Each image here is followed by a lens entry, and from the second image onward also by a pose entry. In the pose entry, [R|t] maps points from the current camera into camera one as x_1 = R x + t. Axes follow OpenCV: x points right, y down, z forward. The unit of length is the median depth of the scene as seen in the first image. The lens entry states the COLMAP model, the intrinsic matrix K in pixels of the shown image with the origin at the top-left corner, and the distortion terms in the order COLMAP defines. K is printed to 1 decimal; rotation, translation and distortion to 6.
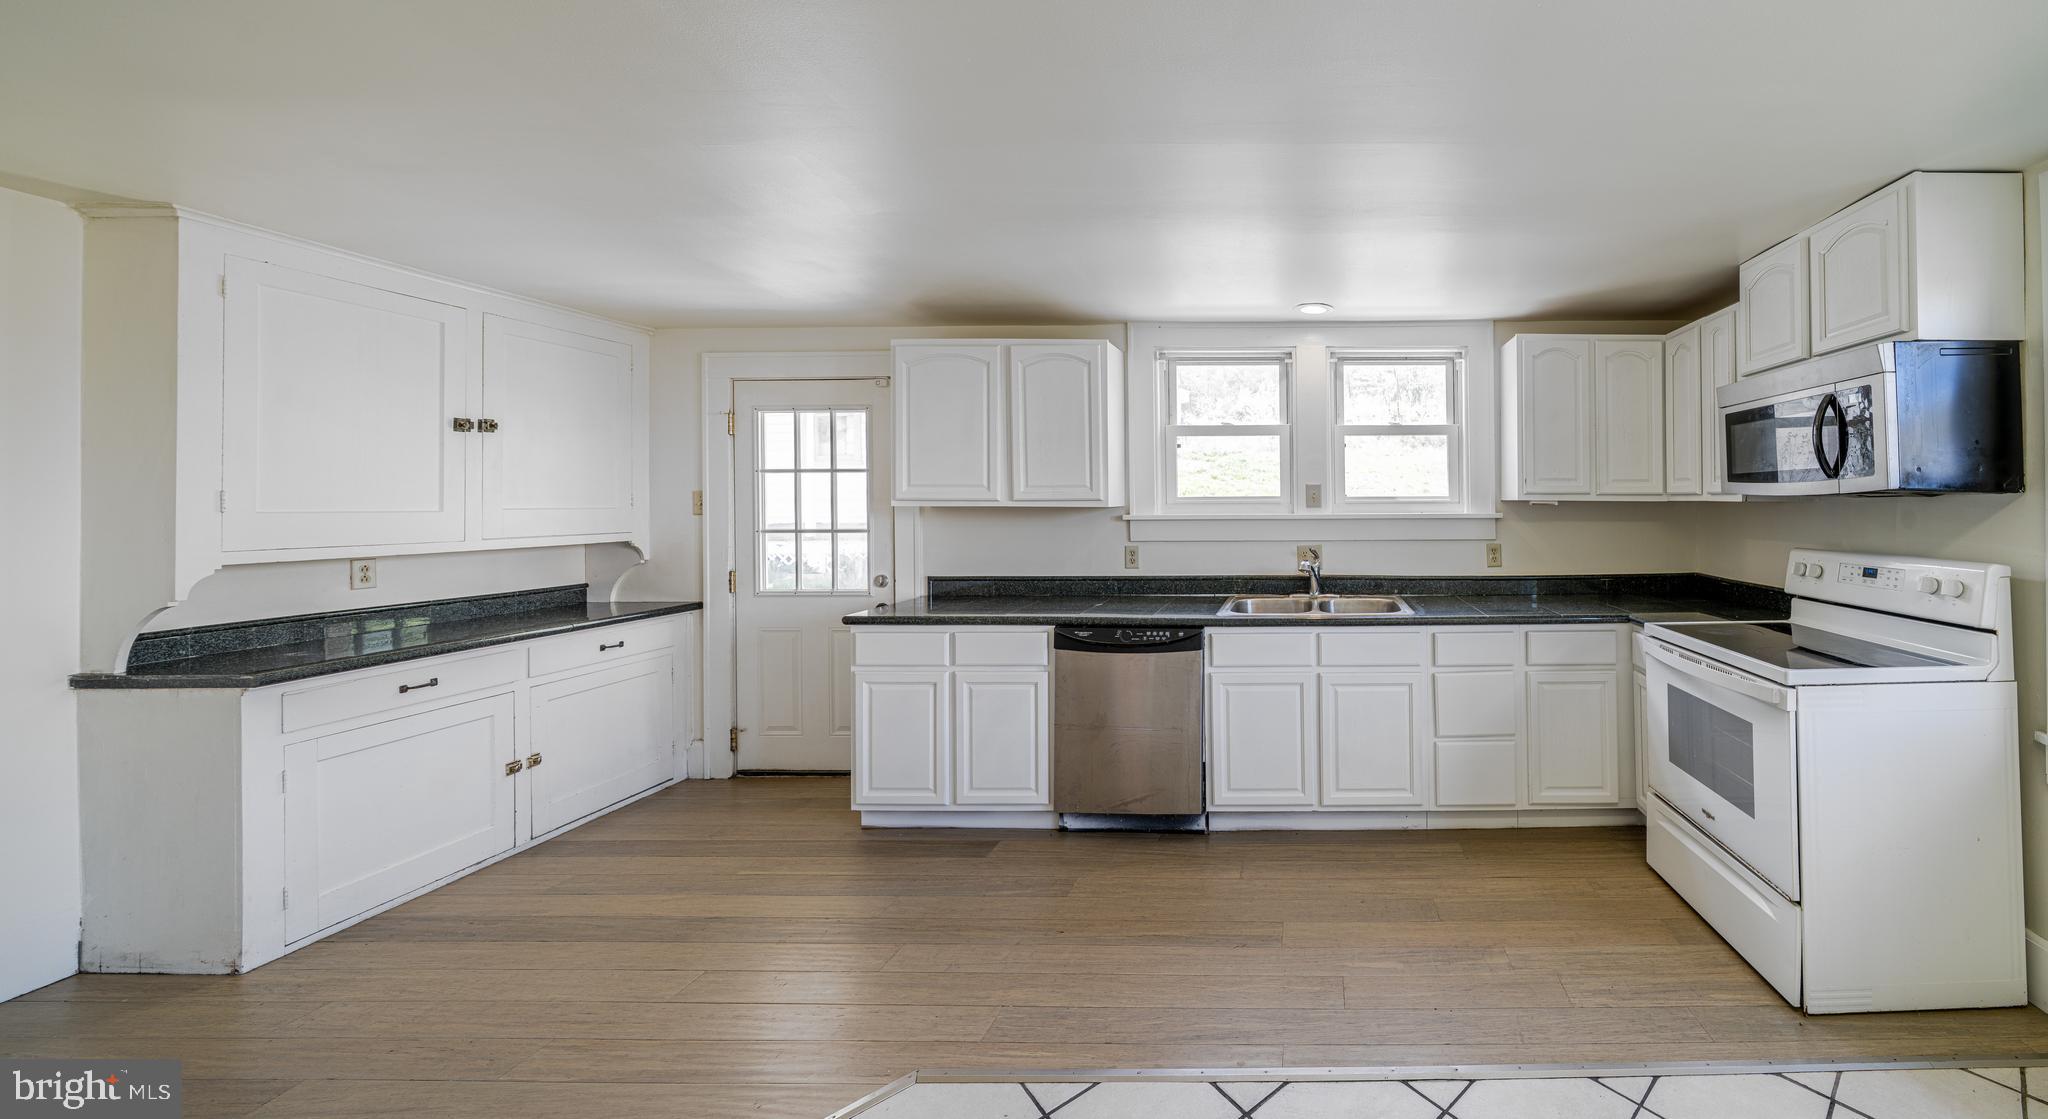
lens RADIAL K [[701.2, 0, 1306.7], [0, 701.2, 479.7], [0, 0, 1]] dist [-0.003569, -0.000068]
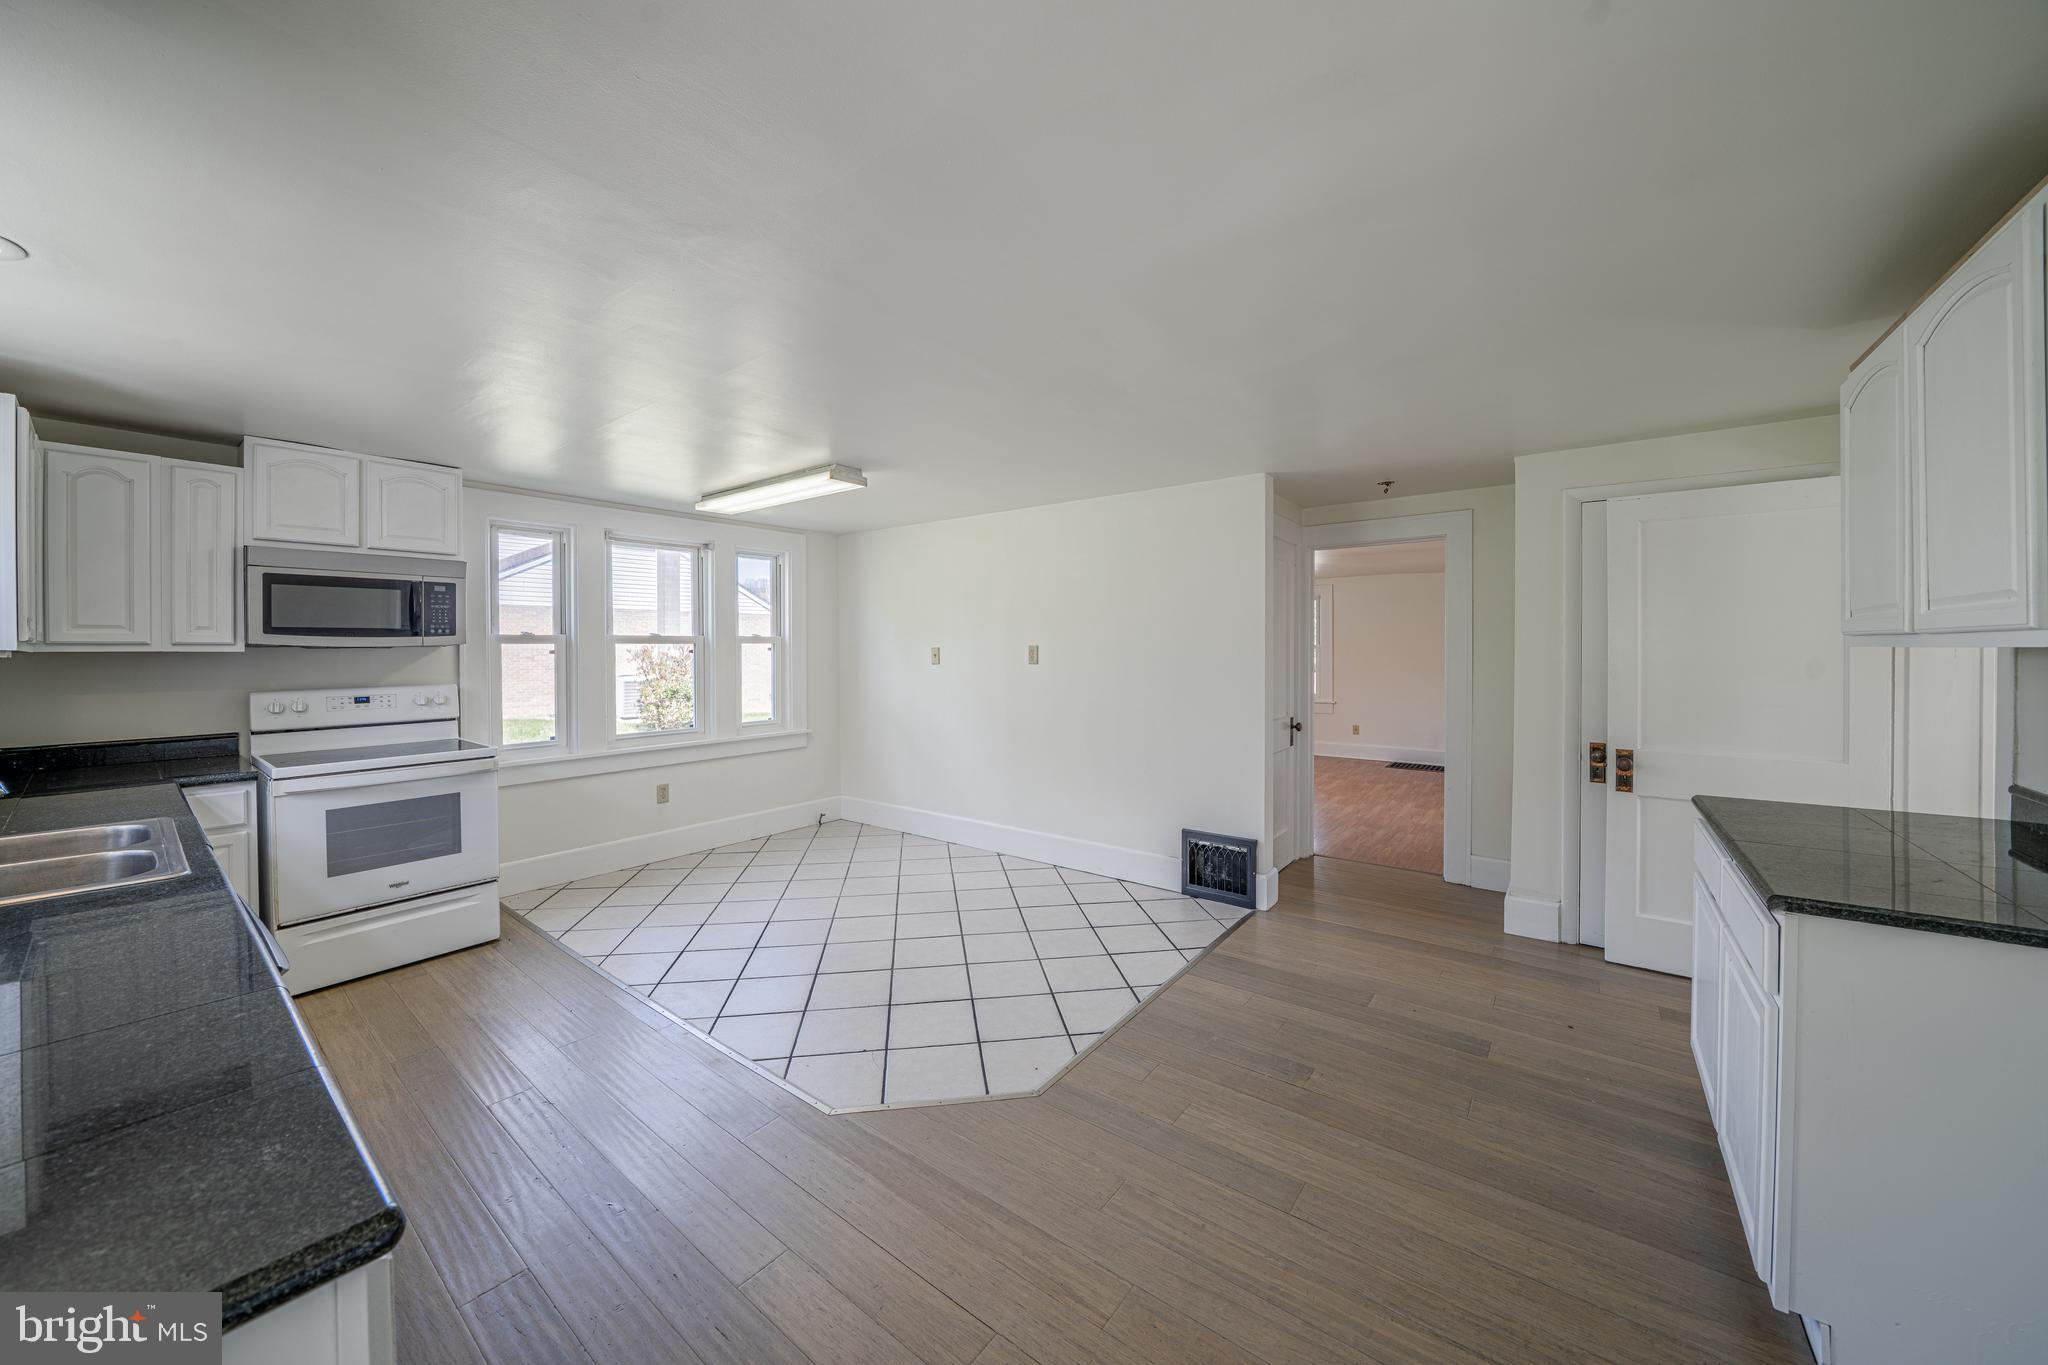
lens RADIAL K [[733.6, 0, 1019.9], [0, 733.6, 644.8], [0, 0, 1]] dist [-0.016897, 0.000054]
pose [[-0.790797, 0.009511, 0.612005, -0.887111], [-0.009771, 0.999556, -0.028159, 0.035034], [-0.612001, -0.028248, -0.790352, 1.011484]]
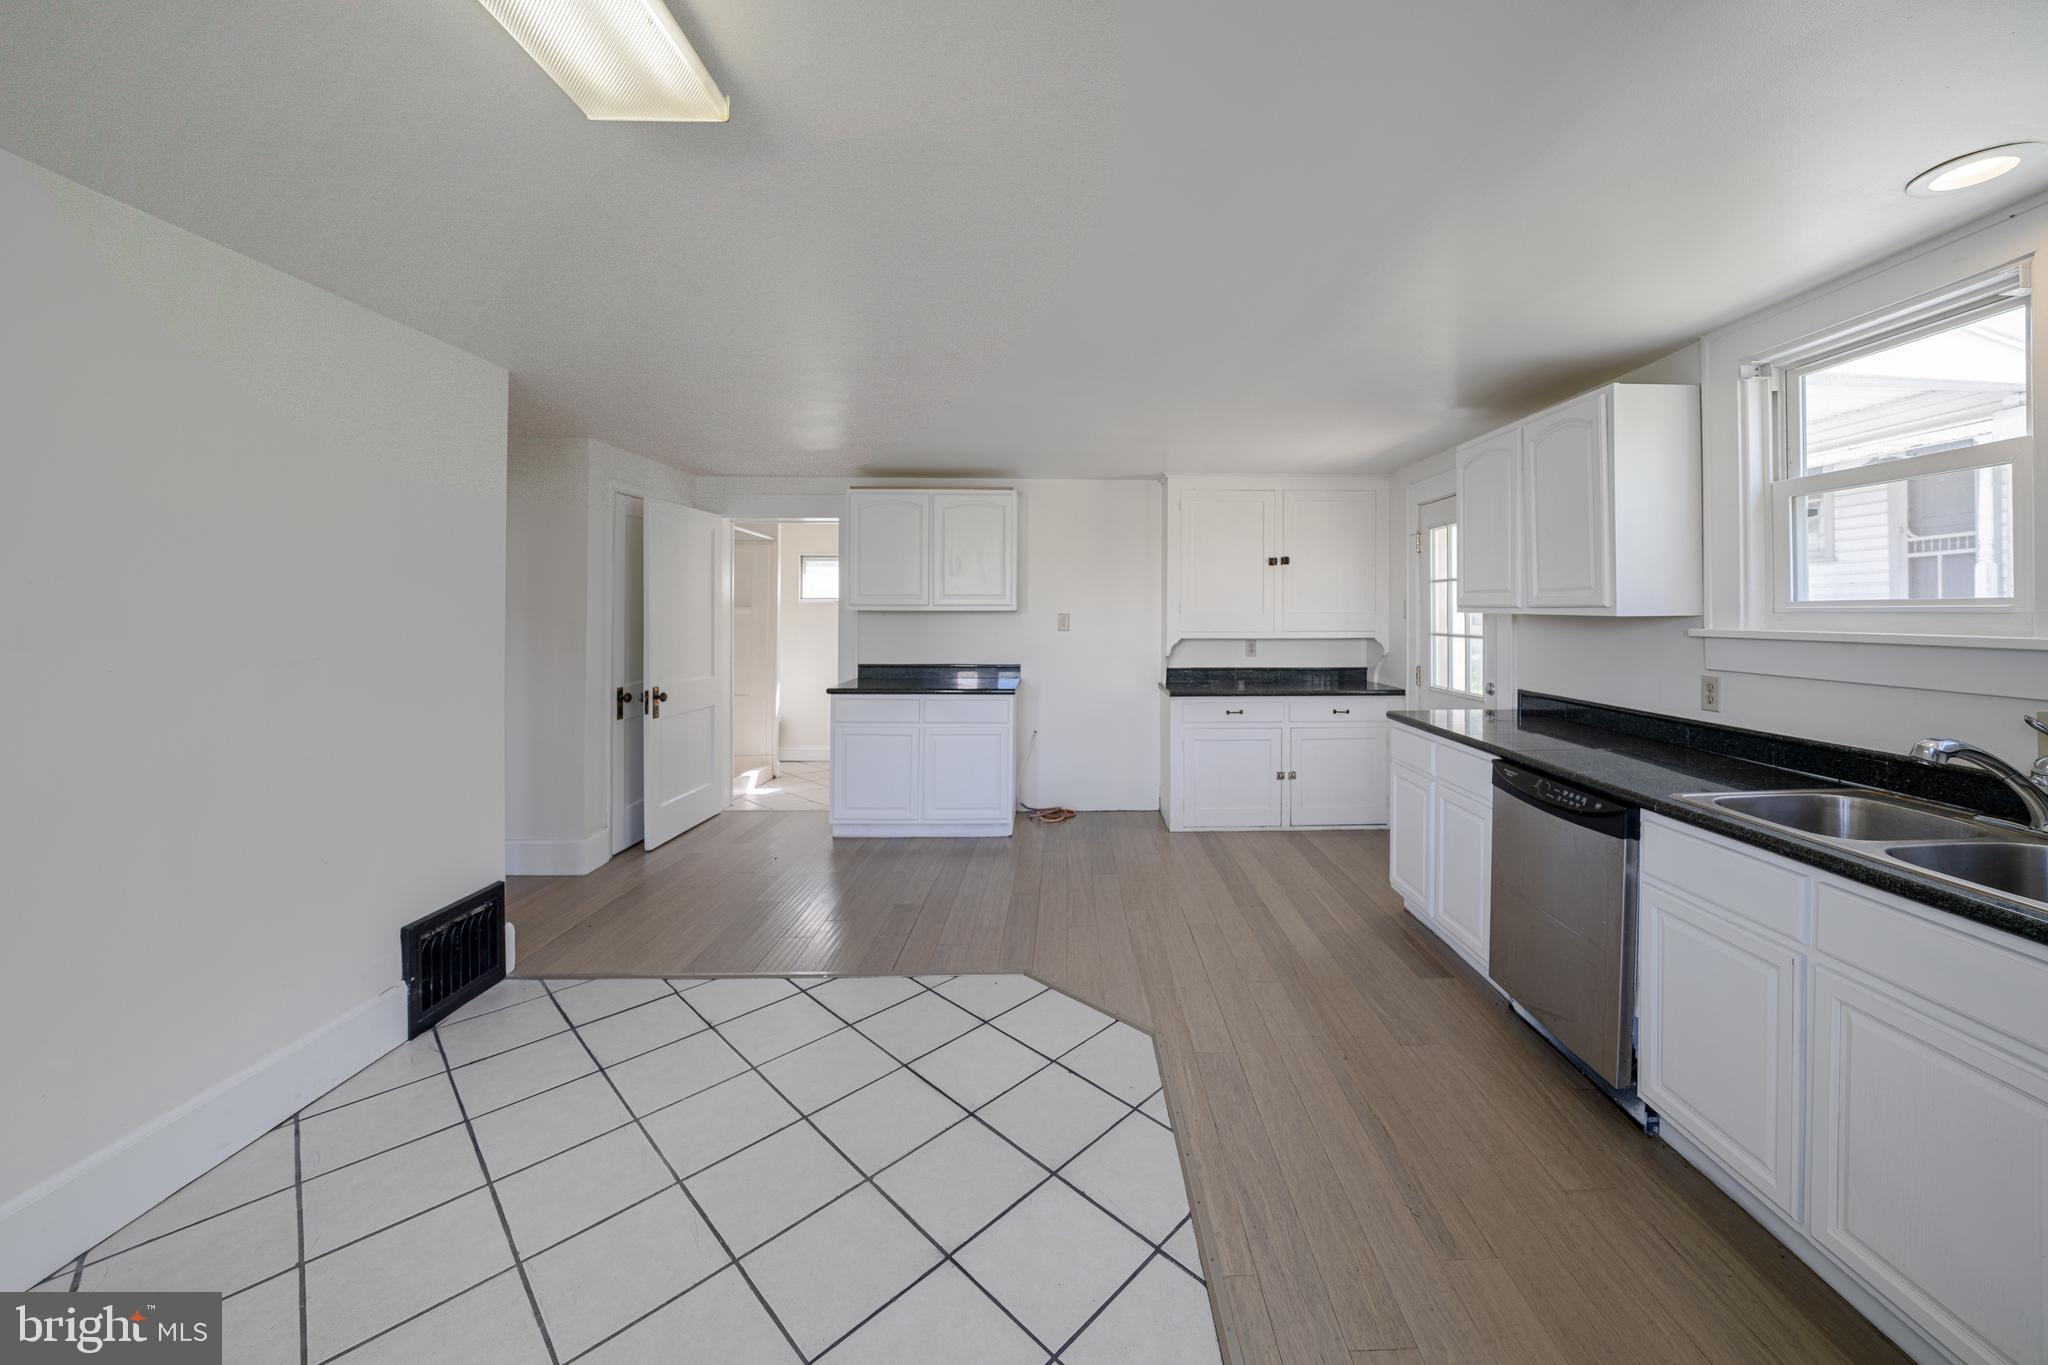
lens RADIAL K [[733.6, 0, 1077.4], [0, 733.6, 597.2], [0, 0, 1]] dist [-0.016897, 0.000054]
pose [[0.020878, -0.015224, -0.999666, 0.473506], [0.028600, 0.999484, -0.014624, 0.016136], [0.999373, -0.028286, 0.021302, 0.464235]]
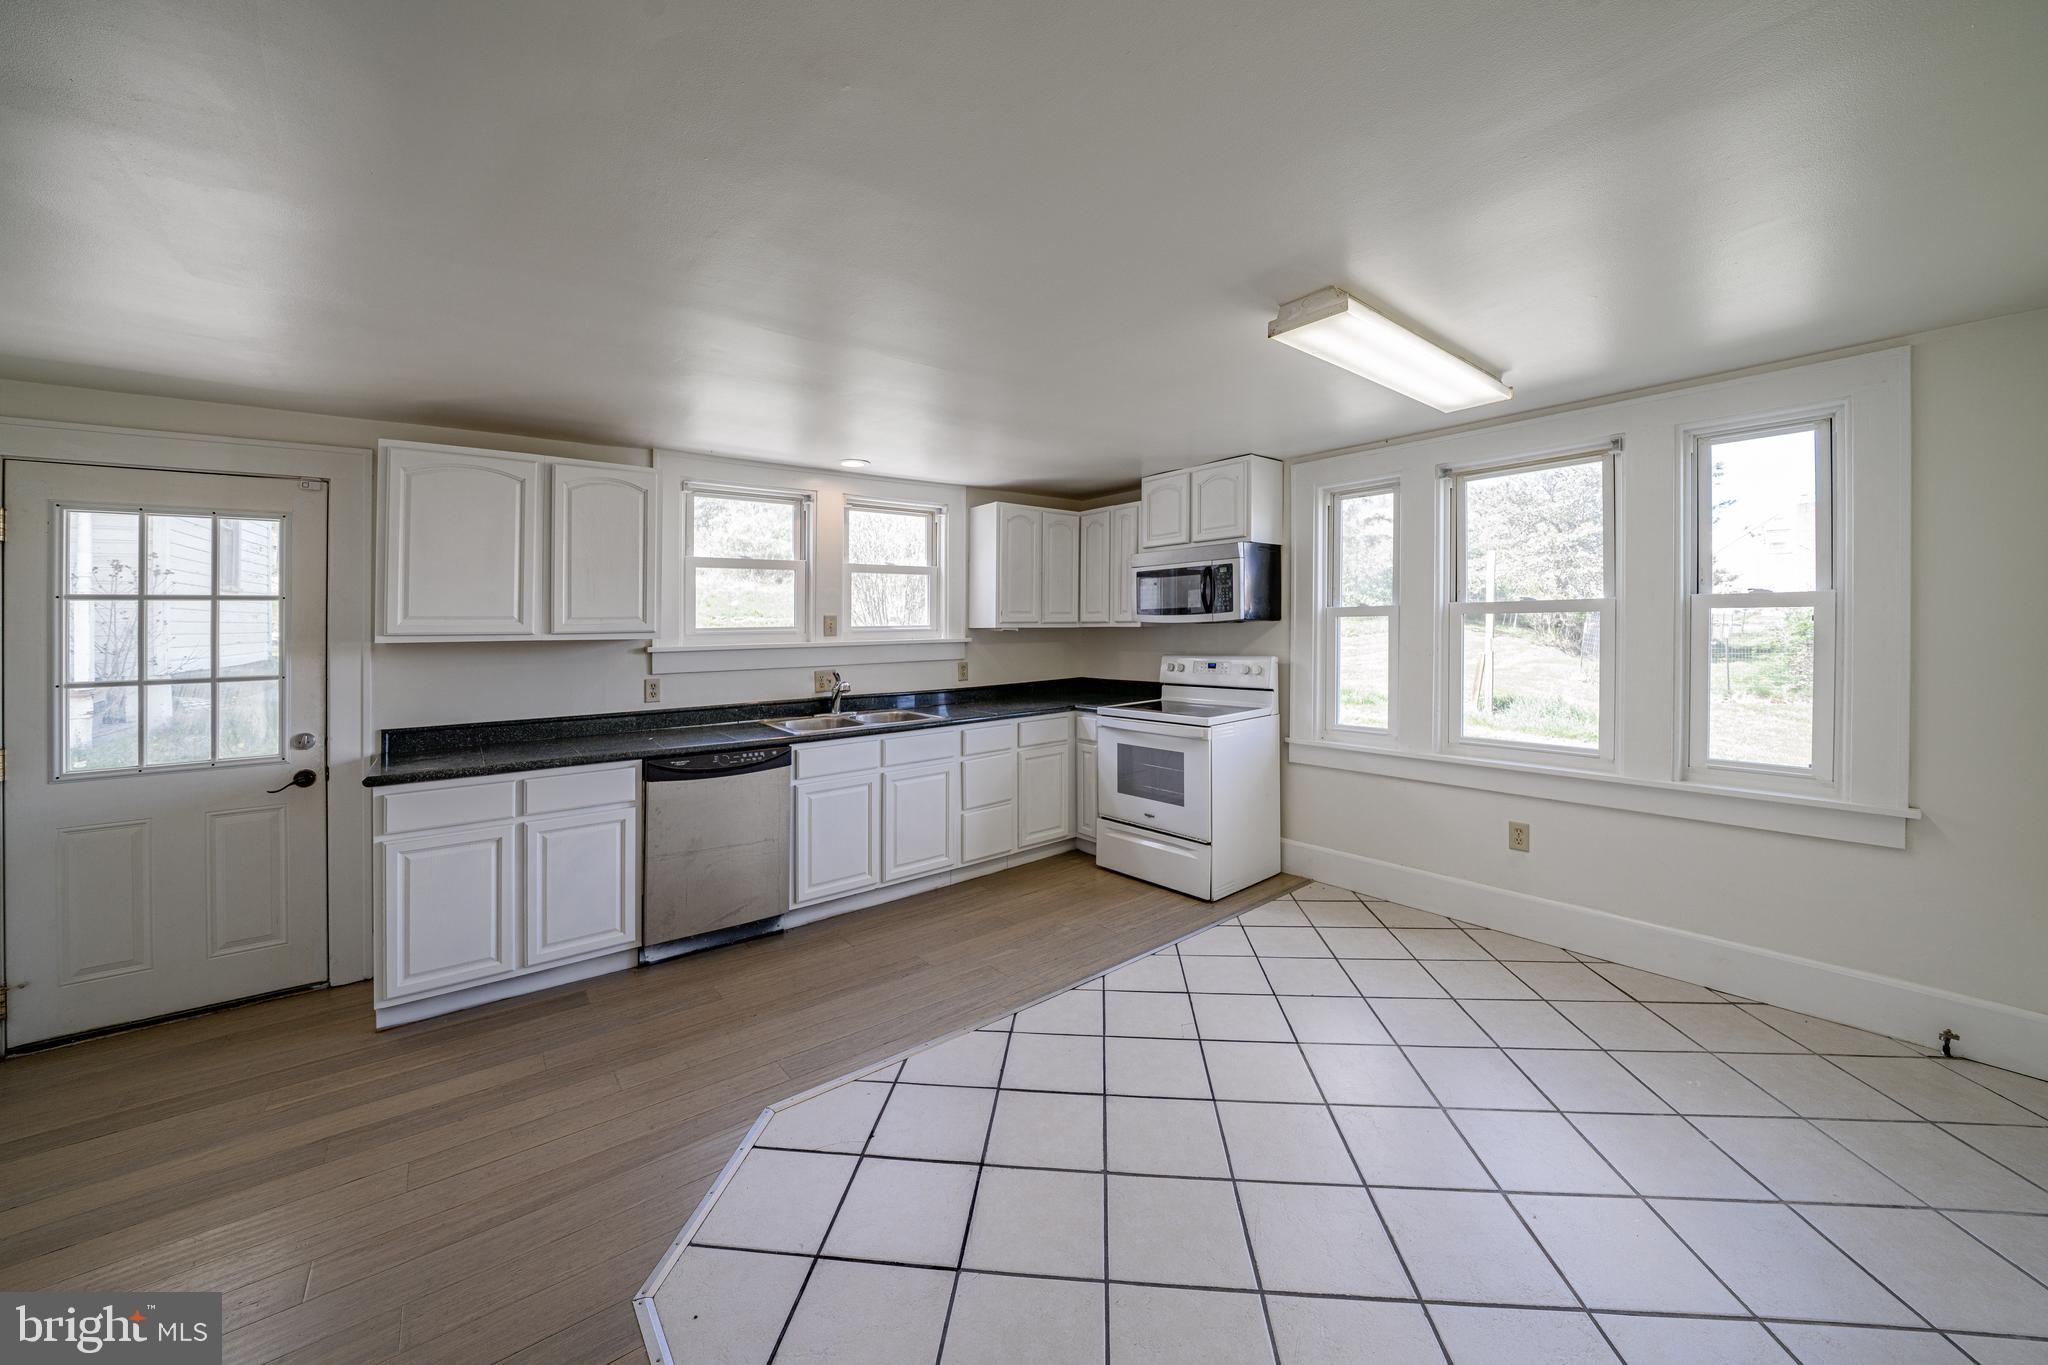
lens RADIAL K [[733.6, 0, 1018.0], [0, 733.6, 616.9], [0, 0, 1]] dist [-0.016897, 0.000054]
pose [[0.793189, -0.001886, 0.608973, -0.538446], [-0.005024, 0.999941, 0.009641, -0.005250], [-0.608955, -0.010706, 0.793133, -0.131907]]
